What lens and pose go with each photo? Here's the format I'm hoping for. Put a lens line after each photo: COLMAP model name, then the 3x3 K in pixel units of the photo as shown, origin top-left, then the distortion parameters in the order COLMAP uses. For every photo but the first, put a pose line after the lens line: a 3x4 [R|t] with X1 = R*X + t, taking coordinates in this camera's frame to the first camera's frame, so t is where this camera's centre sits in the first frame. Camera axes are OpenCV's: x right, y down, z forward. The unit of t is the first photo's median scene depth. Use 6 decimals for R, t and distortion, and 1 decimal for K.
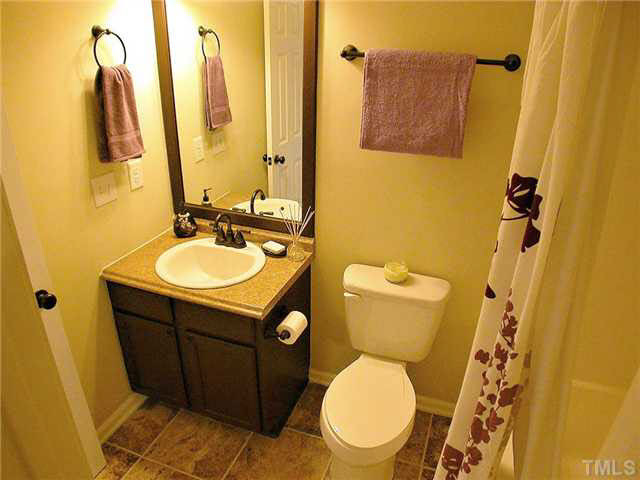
lens RADIAL K [[452.2, 0, 331.9], [0, 452.2, 248.6], [0, 0, 1]] dist [-0.160373, 0.084580]
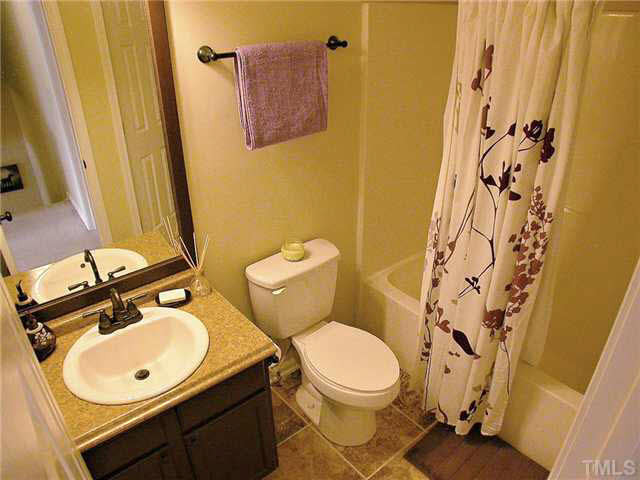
lens RADIAL K [[468.4, 0, 318.7], [0, 468.4, 253.5], [0, 0, 1]] dist [-0.195537, 0.095848]
pose [[0.514603, -0.451704, 0.728799, -0.661703], [0.392463, 0.879803, 0.268179, -0.225393], [-0.762337, 0.148021, 0.630026, 0.274974]]
